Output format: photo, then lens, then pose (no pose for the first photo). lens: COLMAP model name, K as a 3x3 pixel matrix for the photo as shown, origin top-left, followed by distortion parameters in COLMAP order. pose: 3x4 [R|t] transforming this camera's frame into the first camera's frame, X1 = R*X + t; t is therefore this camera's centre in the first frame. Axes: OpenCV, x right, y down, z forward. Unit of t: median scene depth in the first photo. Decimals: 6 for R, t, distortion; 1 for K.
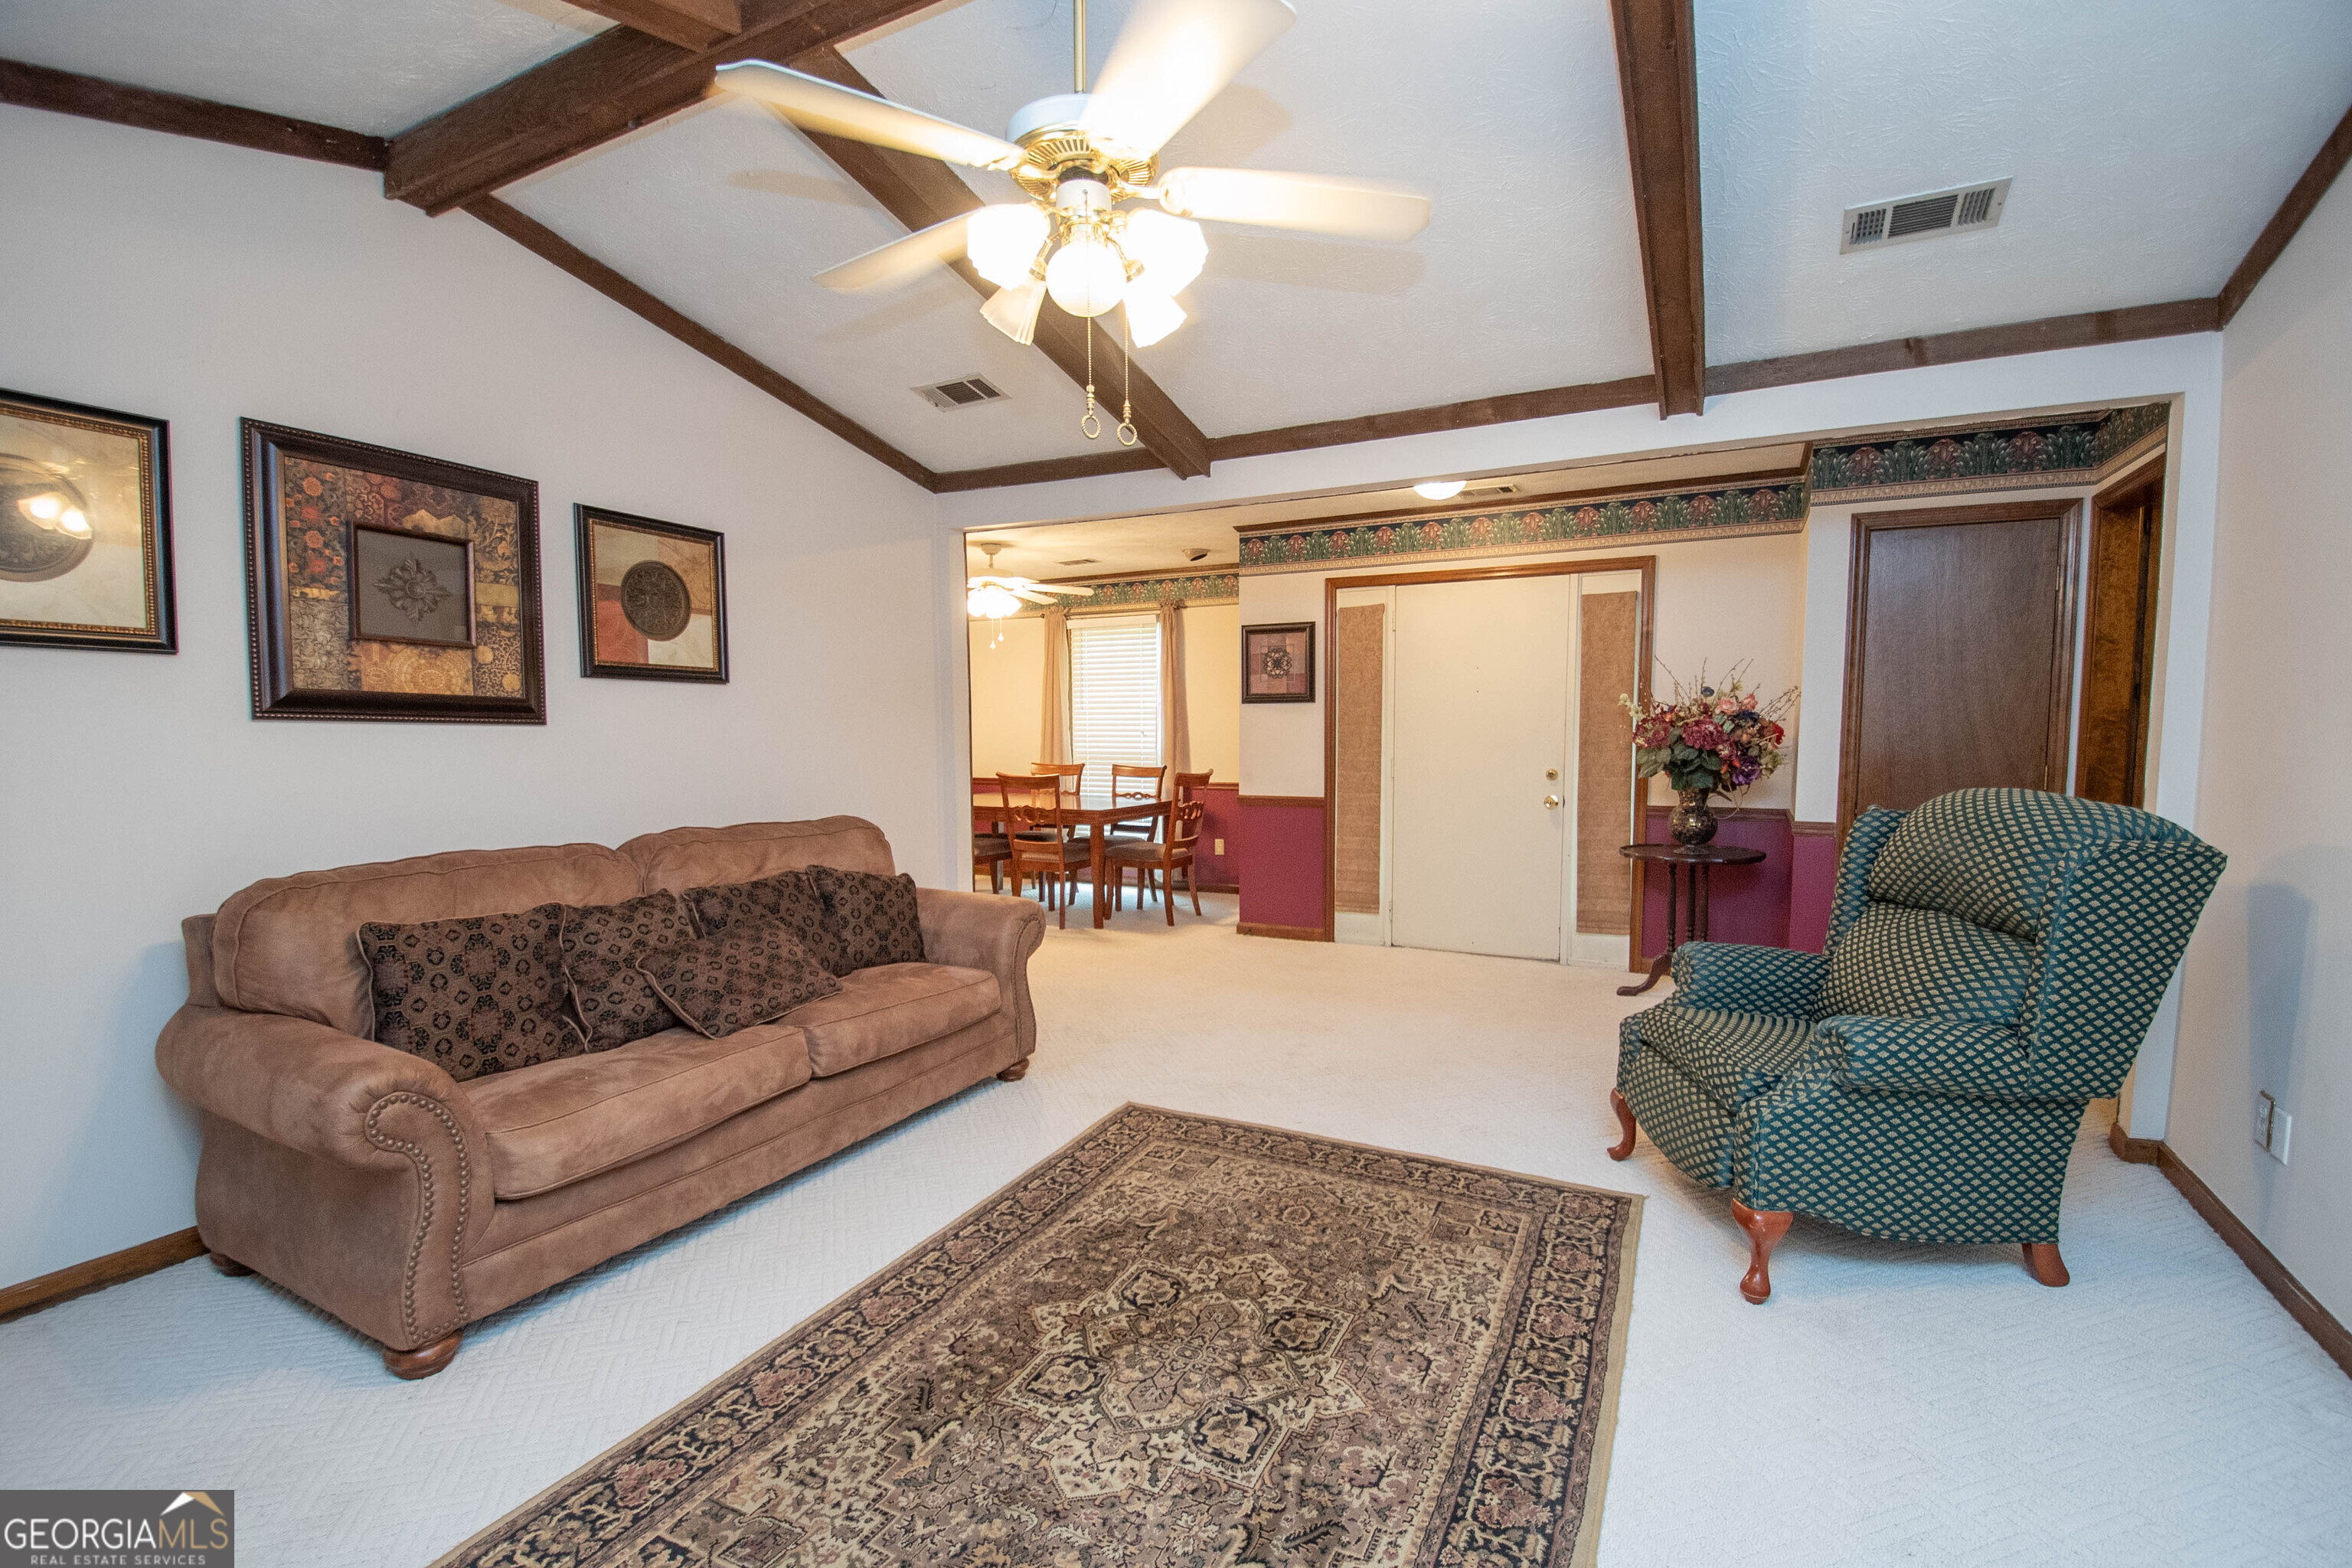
lens RADIAL K [[1036.3, 0, 1176.4], [0, 1036.3, 809.3], [0, 0, 1]] dist [0.010865, -0.021566]
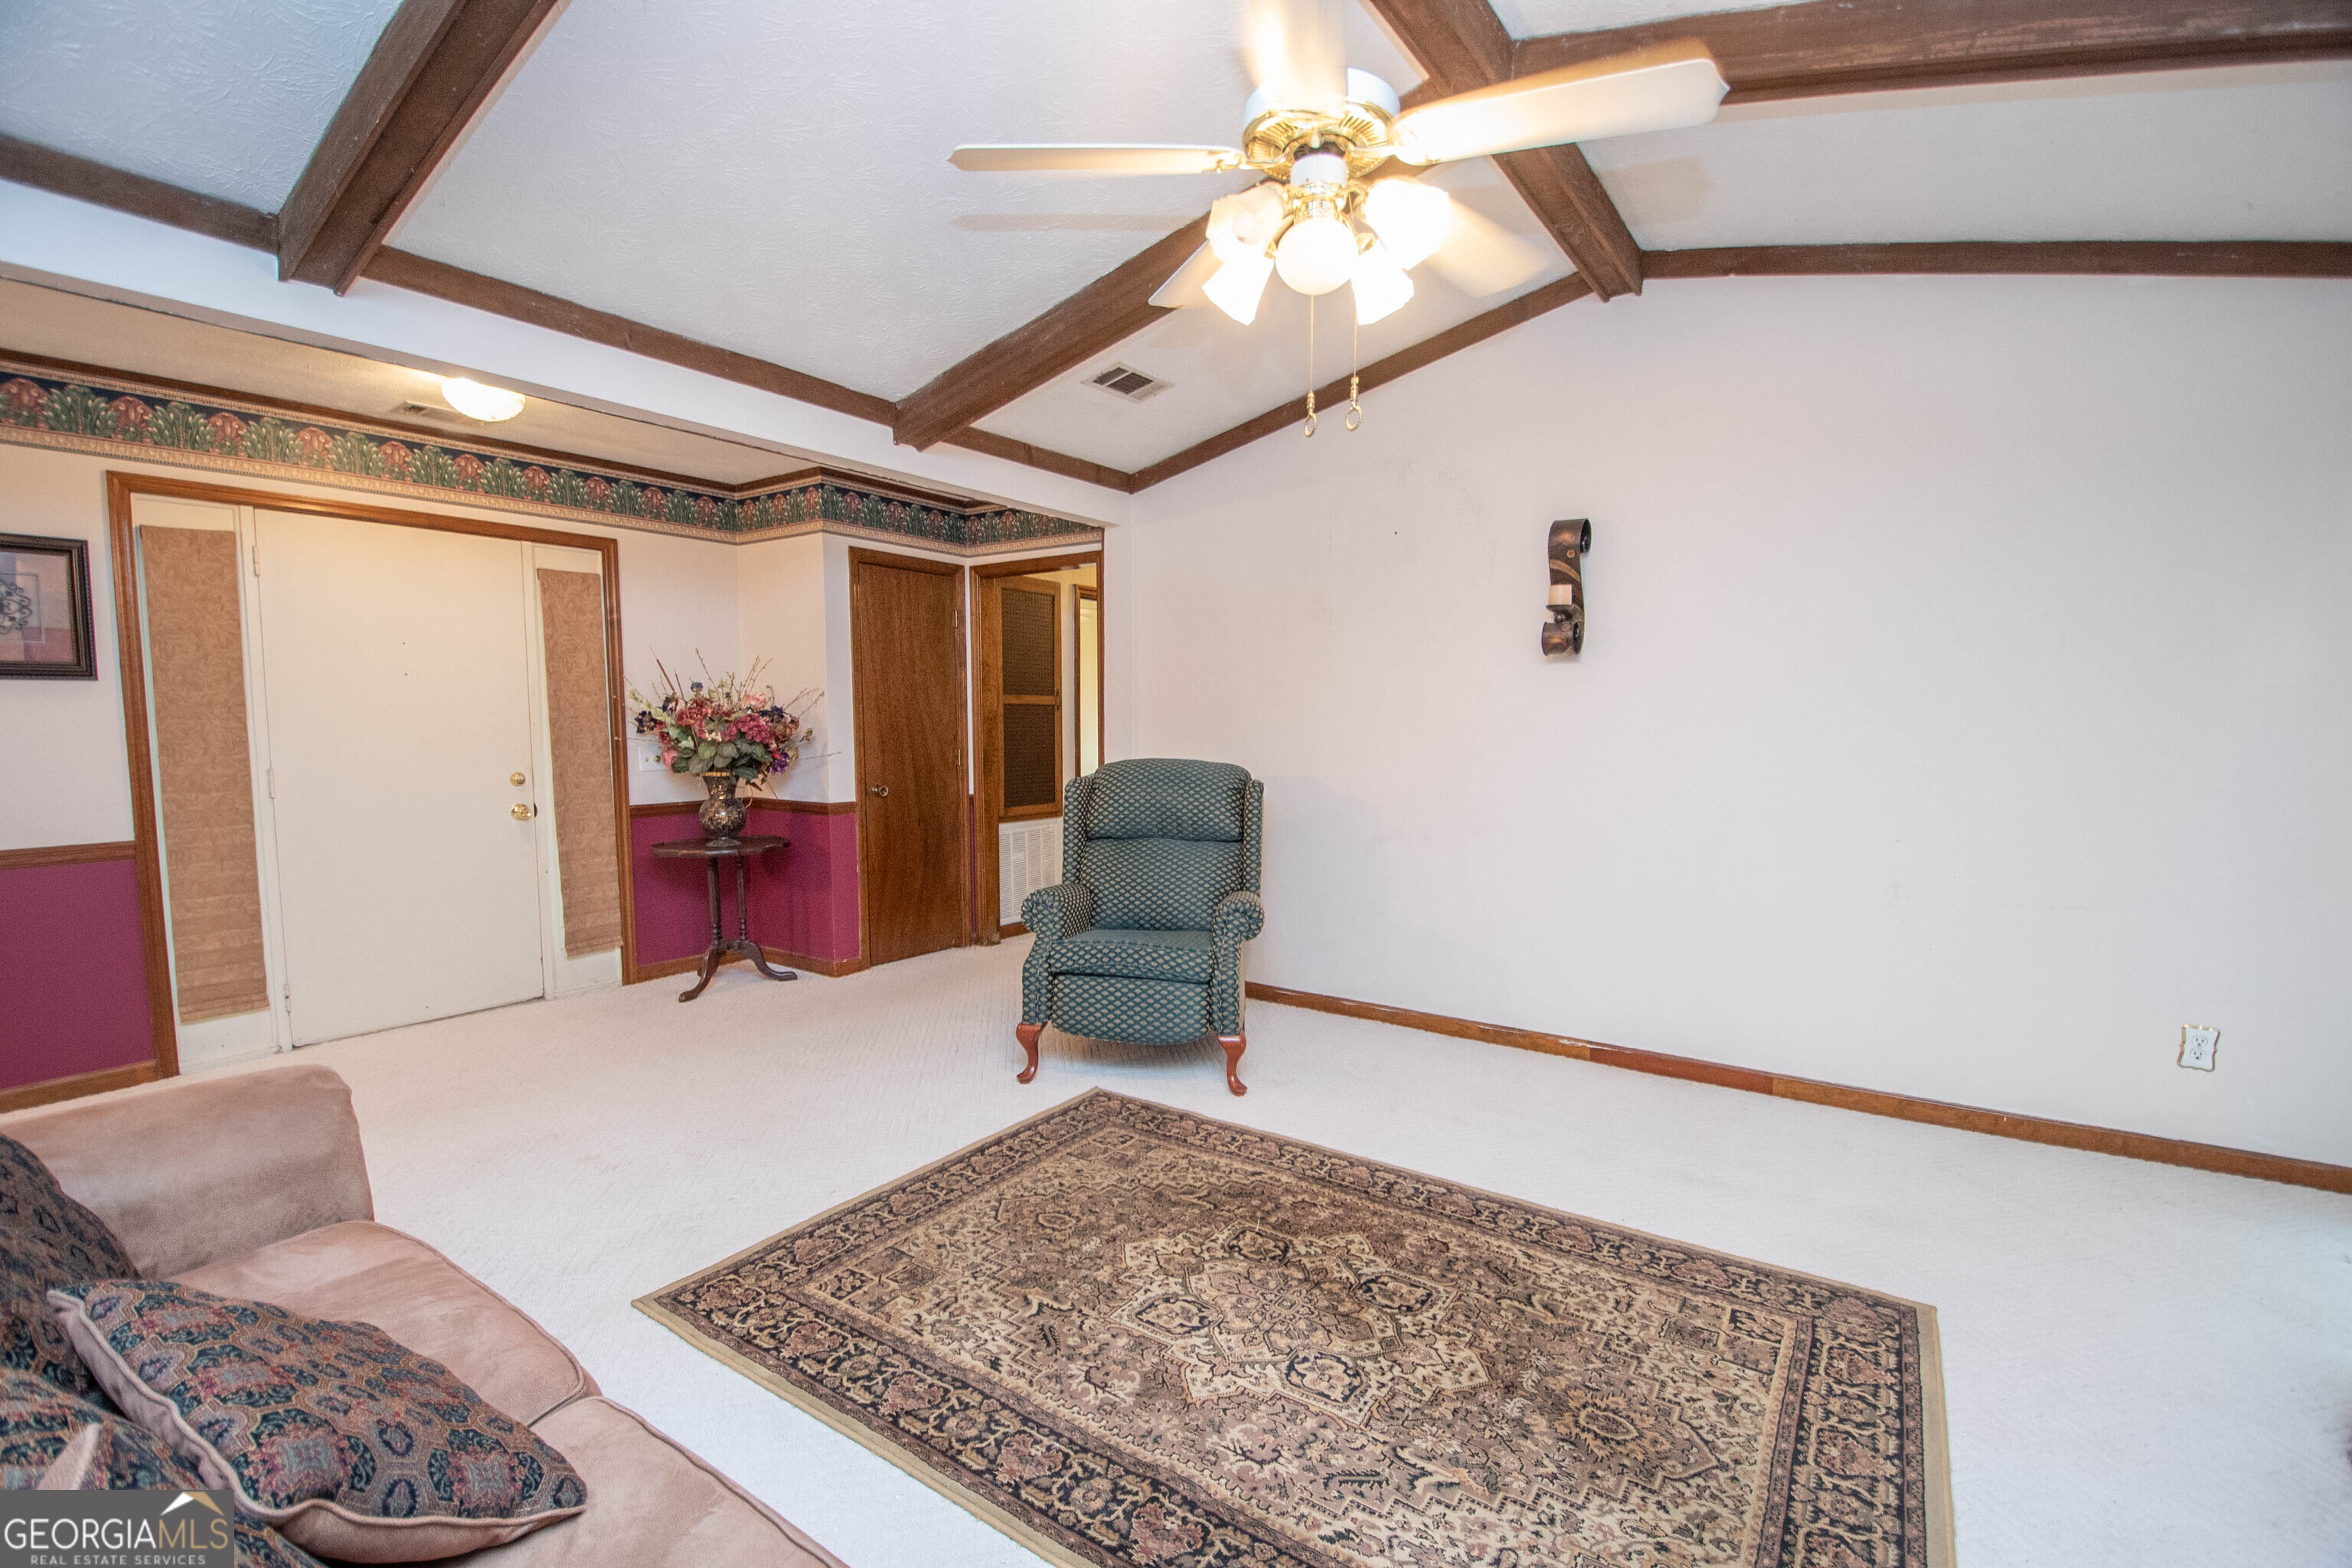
lens RADIAL K [[1036.3, 0, 1176.4], [0, 1036.3, 809.3], [0, 0, 1]] dist [0.010865, -0.021566]
pose [[0.129928, -0.078335, 0.988424, -0.420315], [0.080709, 0.994402, 0.068200, -0.024637], [-0.988233, 0.070913, 0.135523, 0.387198]]
